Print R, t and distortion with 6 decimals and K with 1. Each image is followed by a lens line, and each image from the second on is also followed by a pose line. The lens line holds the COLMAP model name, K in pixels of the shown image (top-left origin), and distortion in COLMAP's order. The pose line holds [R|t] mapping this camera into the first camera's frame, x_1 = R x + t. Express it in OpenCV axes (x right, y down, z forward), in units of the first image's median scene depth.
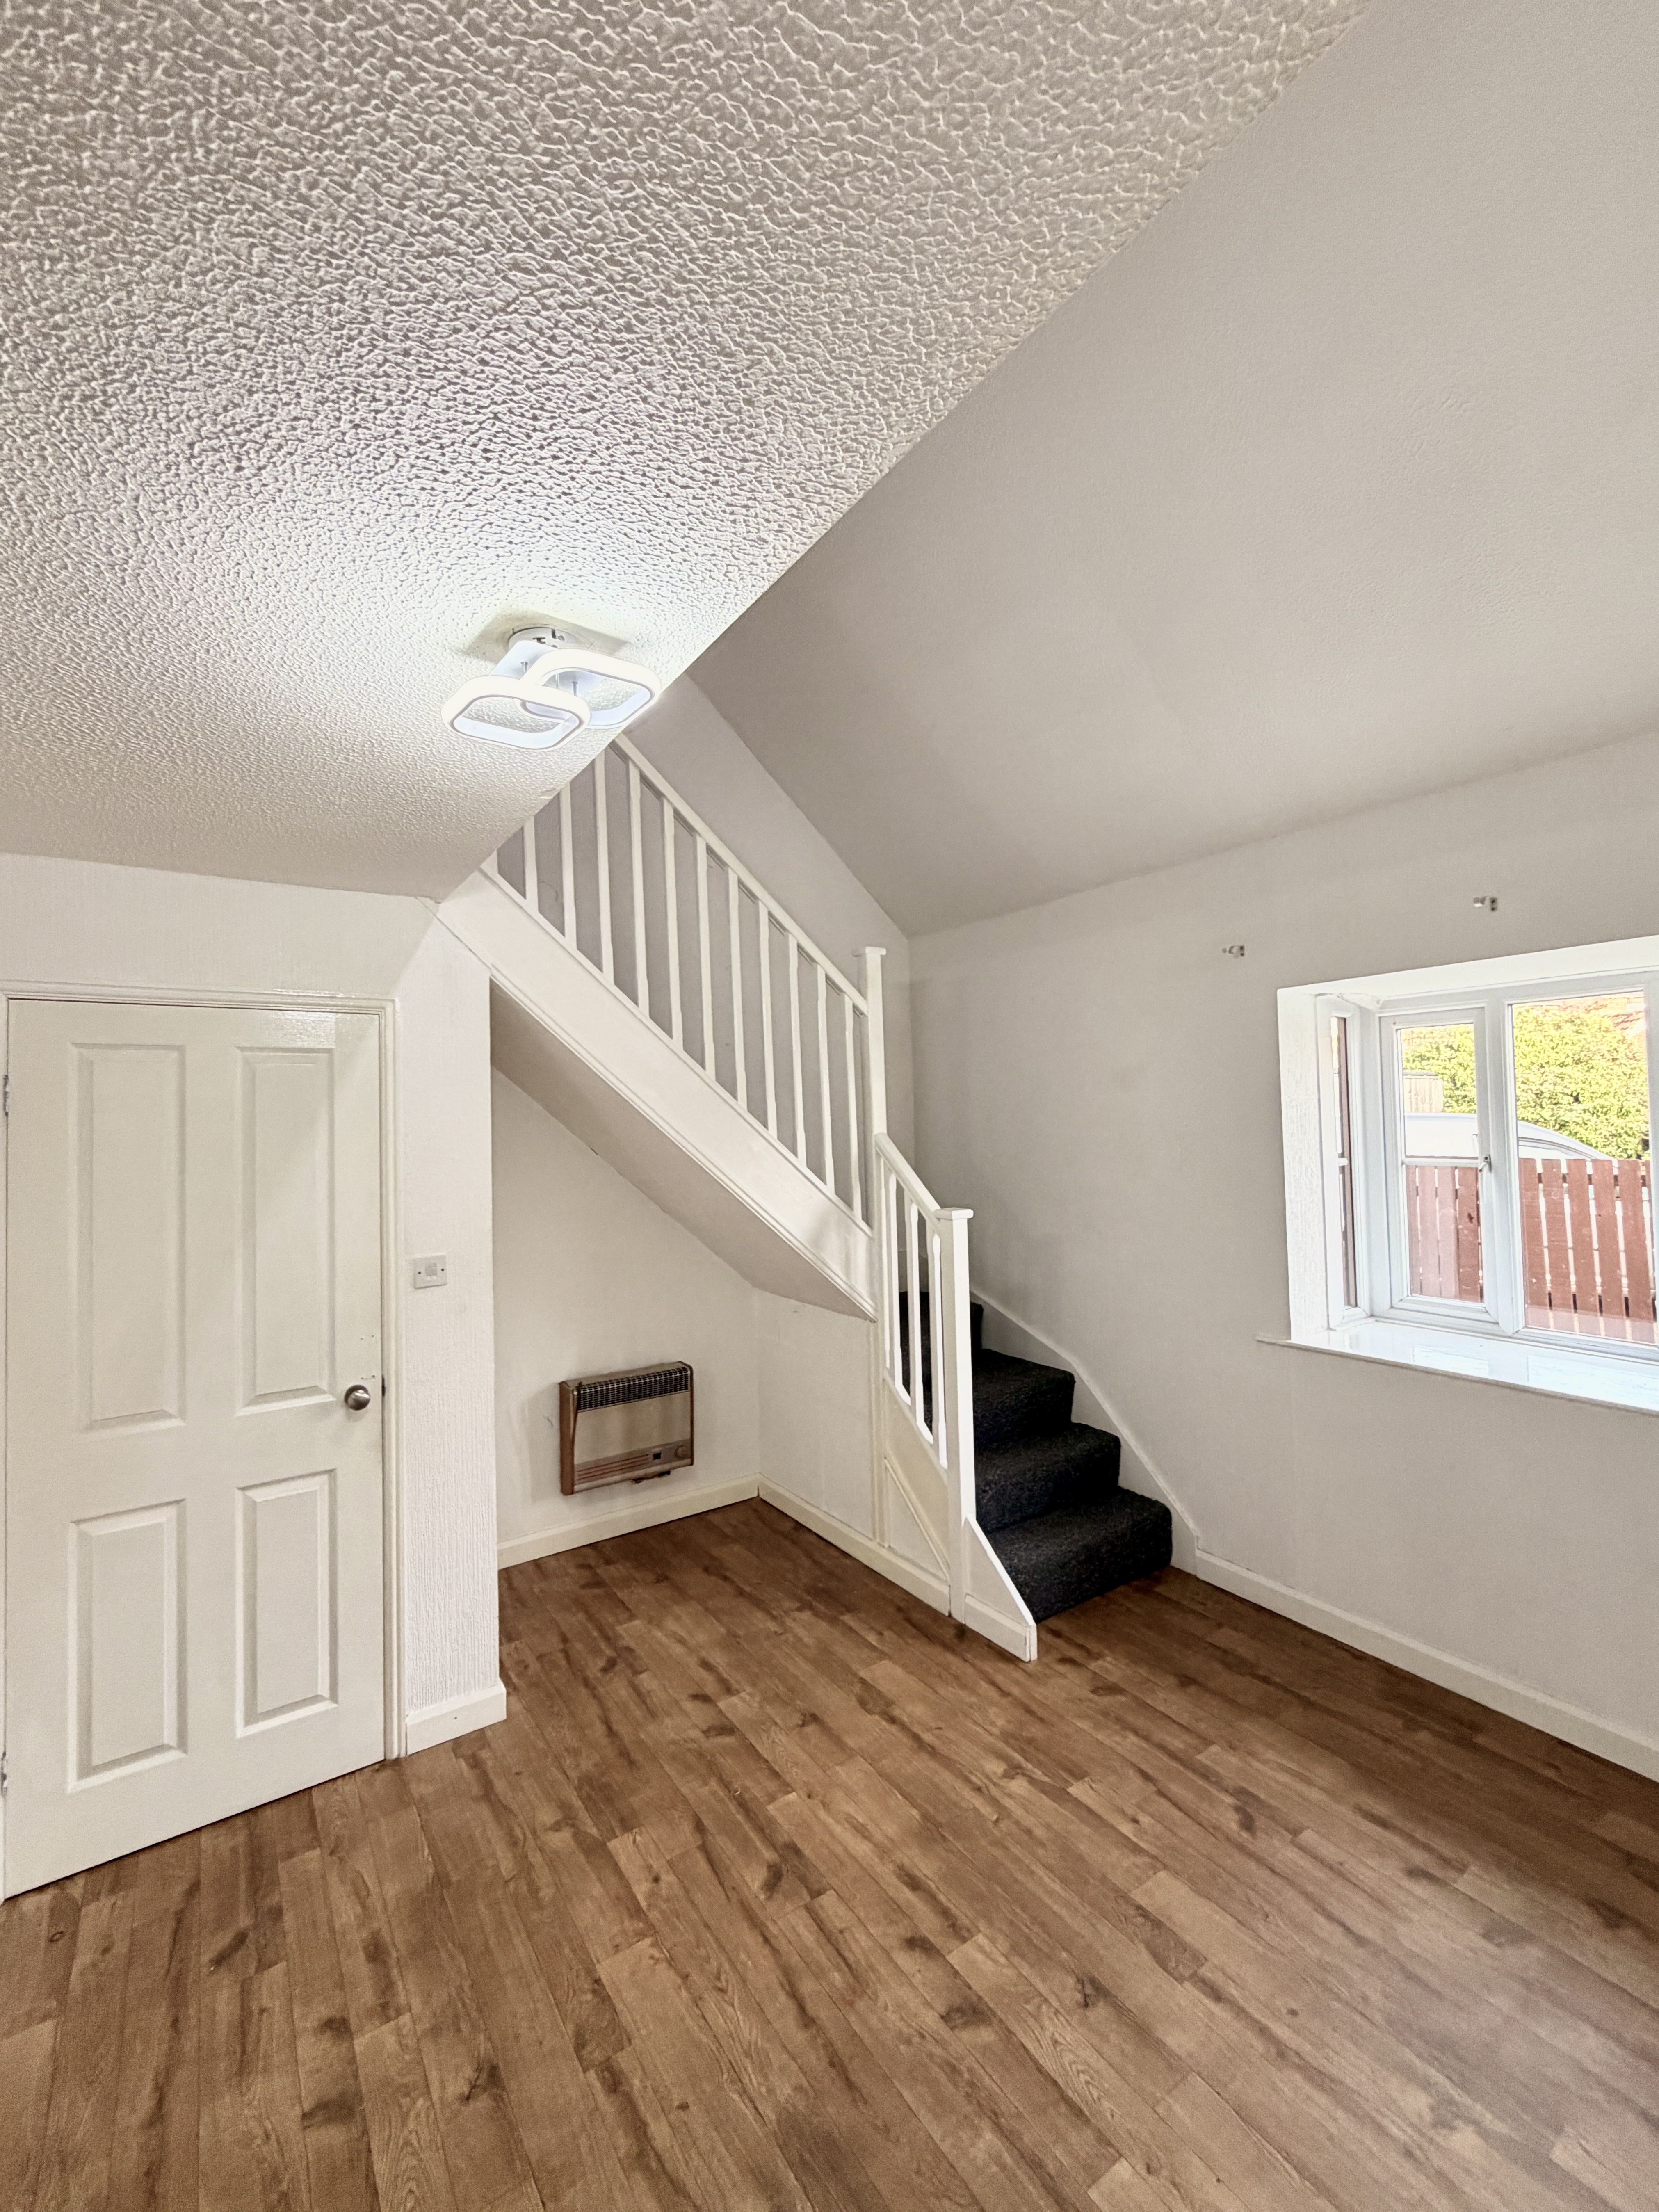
lens RADIAL K [[925.6, 0, 826.9], [0, 925.6, 1094.3], [0, 0, 1]] dist [-0.000957, -0.000042]
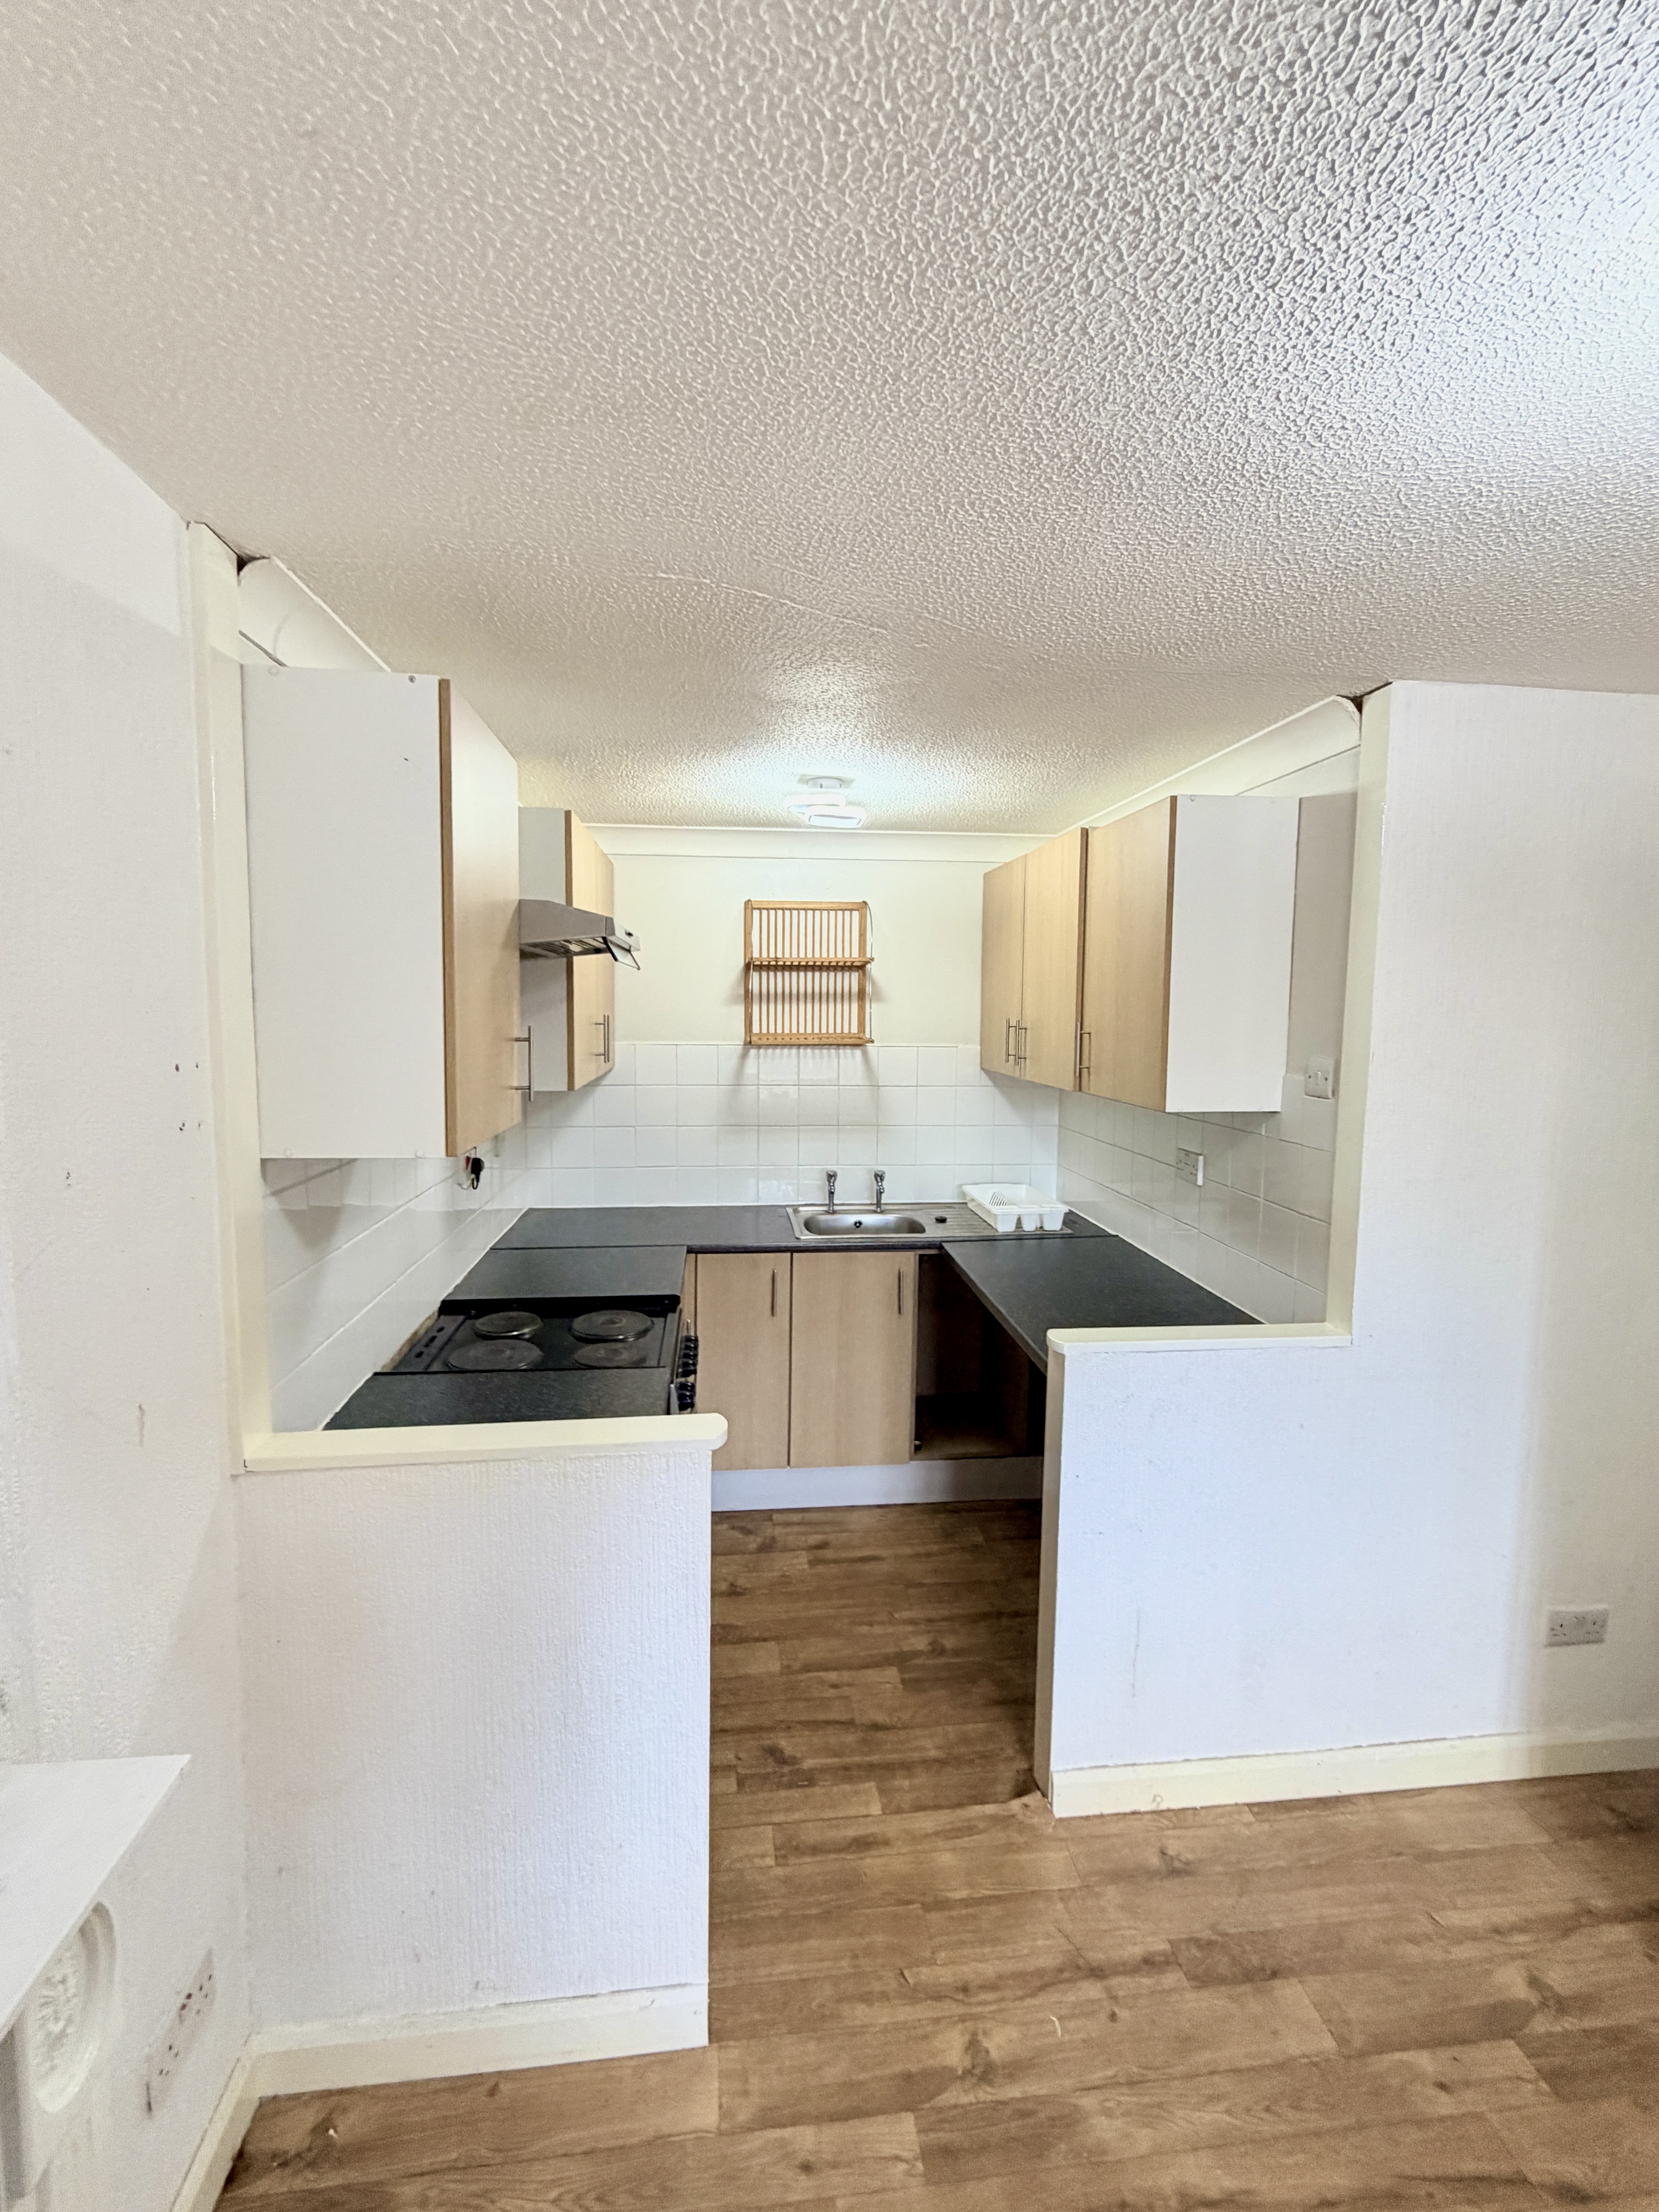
lens RADIAL K [[981.3, 0, 827.4], [0, 981.3, 1094.9], [0, 0, 1]] dist [-0.000347, -0.000005]
pose [[-0.453828, 0.099199, -0.885550, 0.270728], [0.024800, 0.994805, 0.098728, 0.001941], [0.890744, 0.022844, -0.453931, 0.336762]]
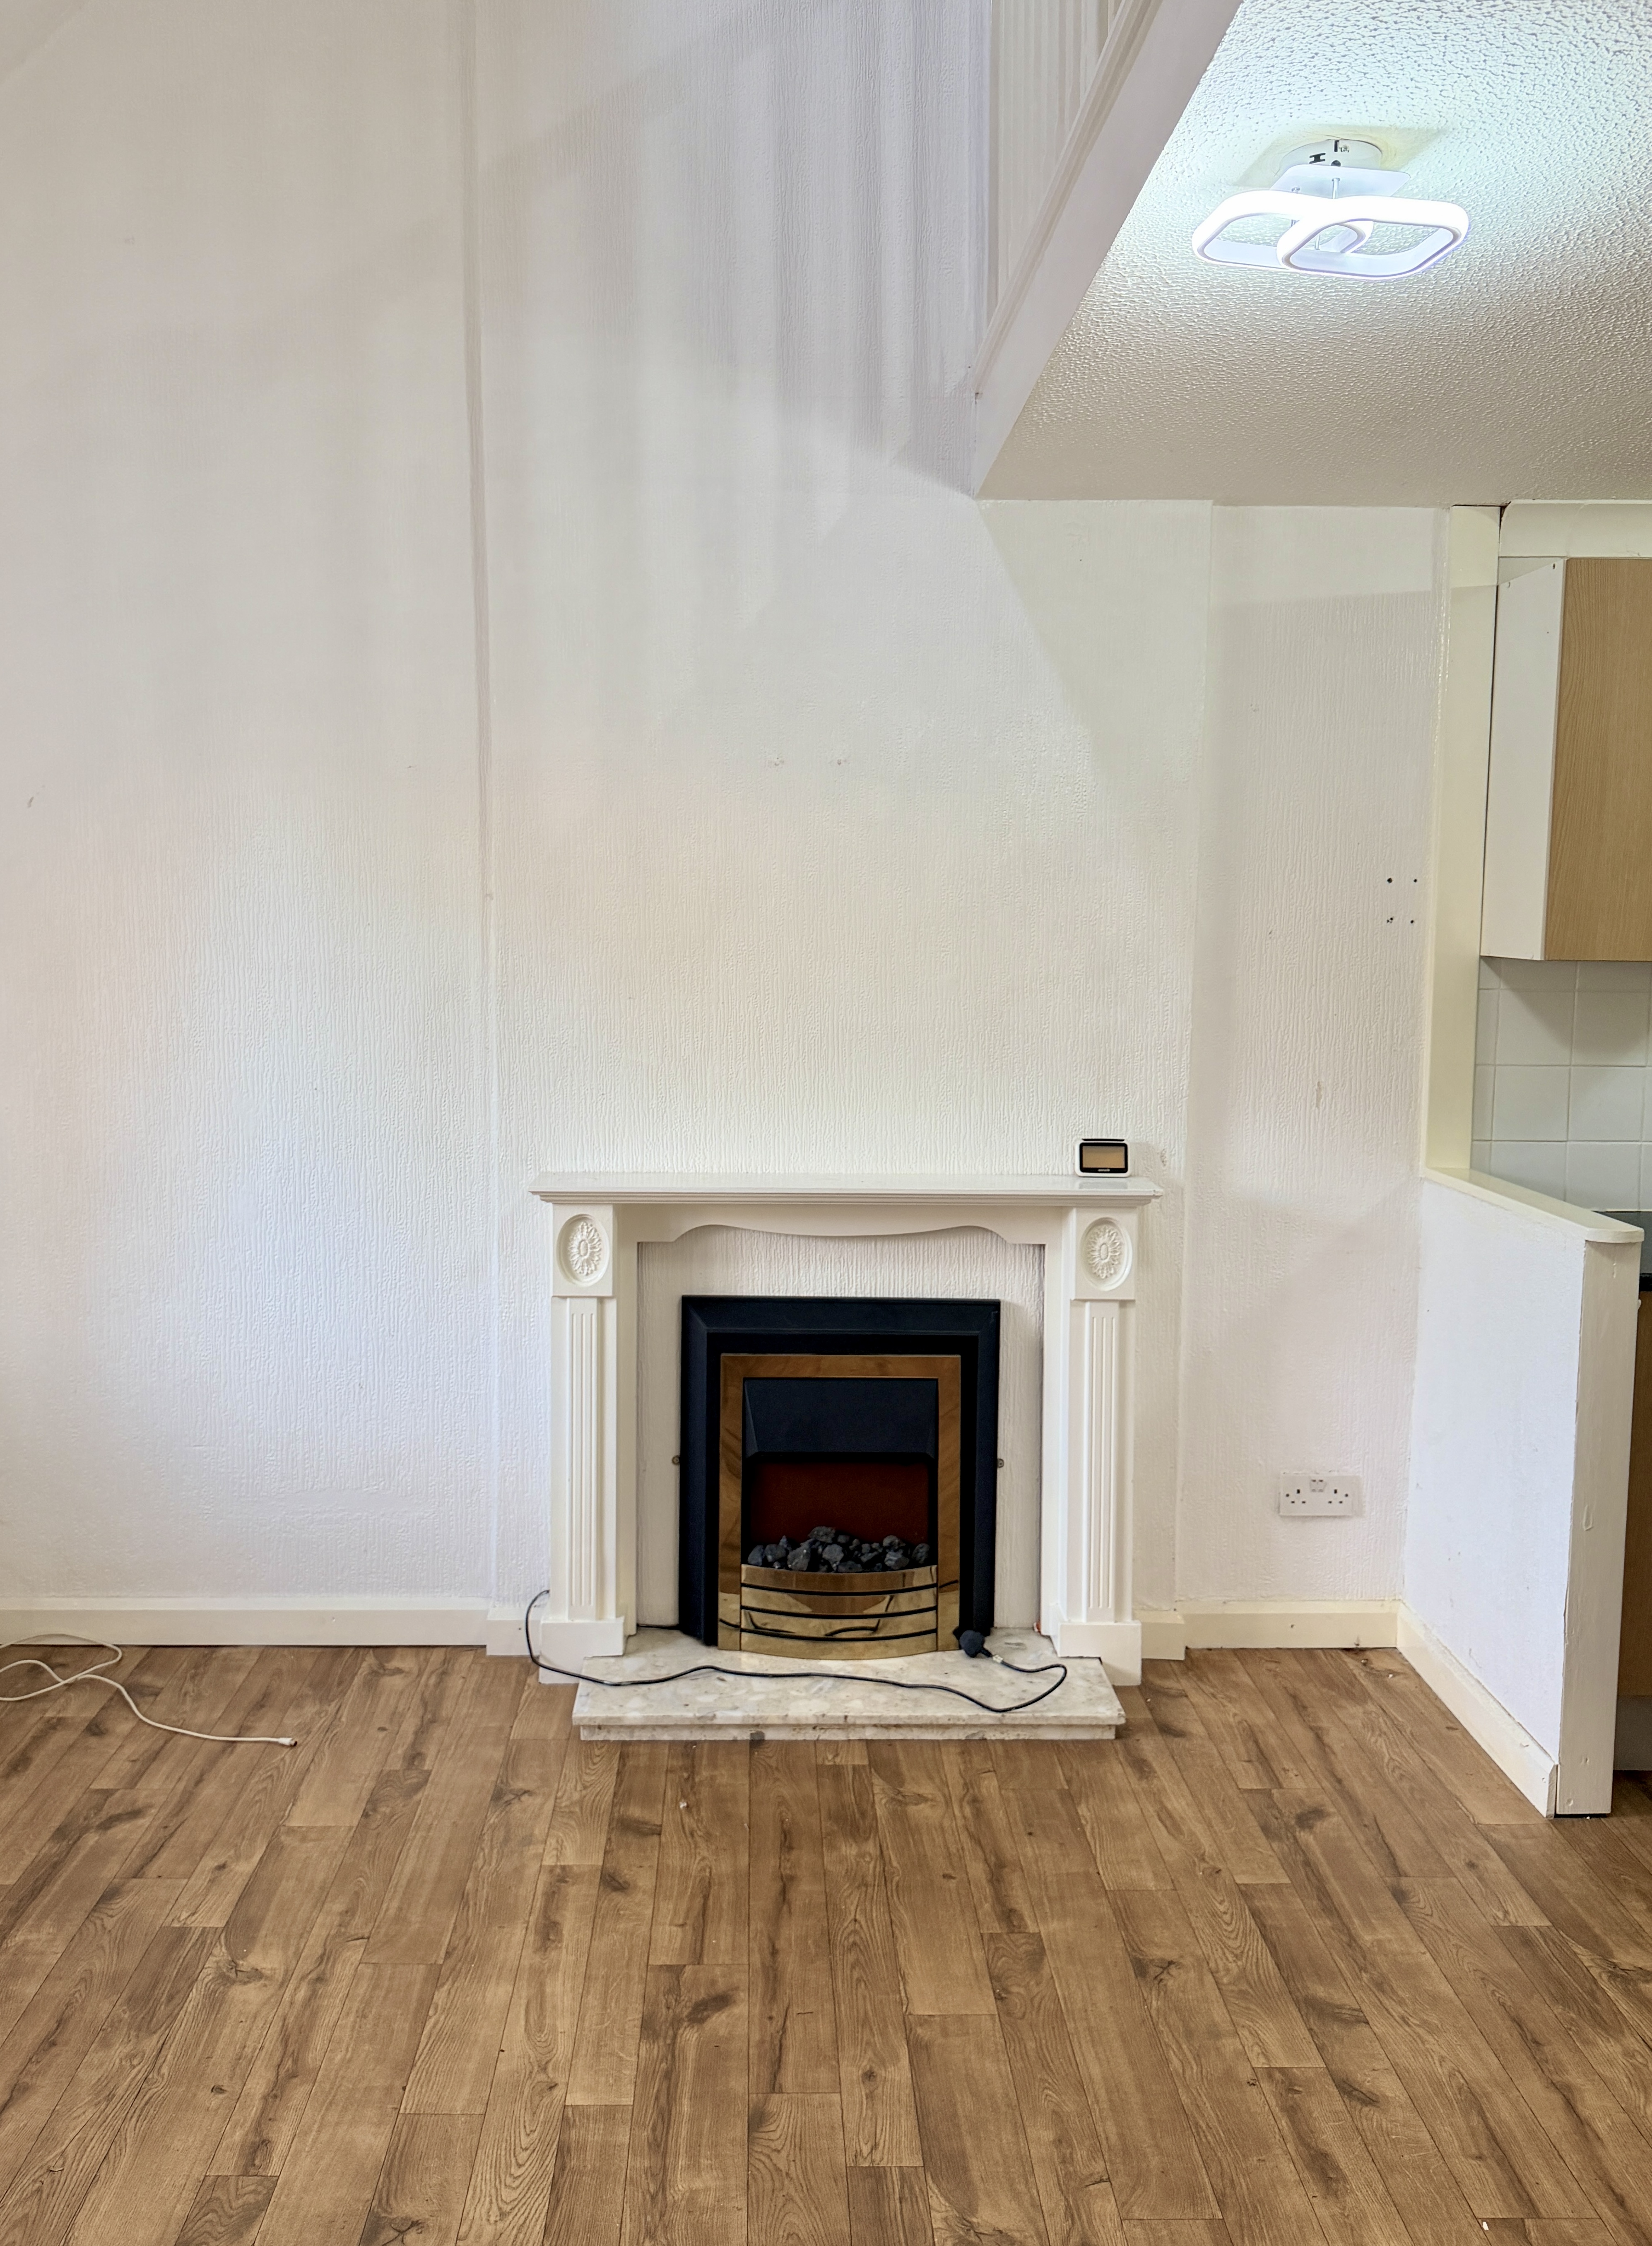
lens RADIAL K [[1746.9, 0, 773.4], [0, 1746.9, 1075.1], [0, 0, 1]] dist [0.000526, -0.013034]
pose [[-0.837452, -0.038121, 0.545179, -0.346621], [-0.005540, 0.998105, 0.061282, 0.097980], [-0.546482, 0.048300, -0.836077, 1.192268]]
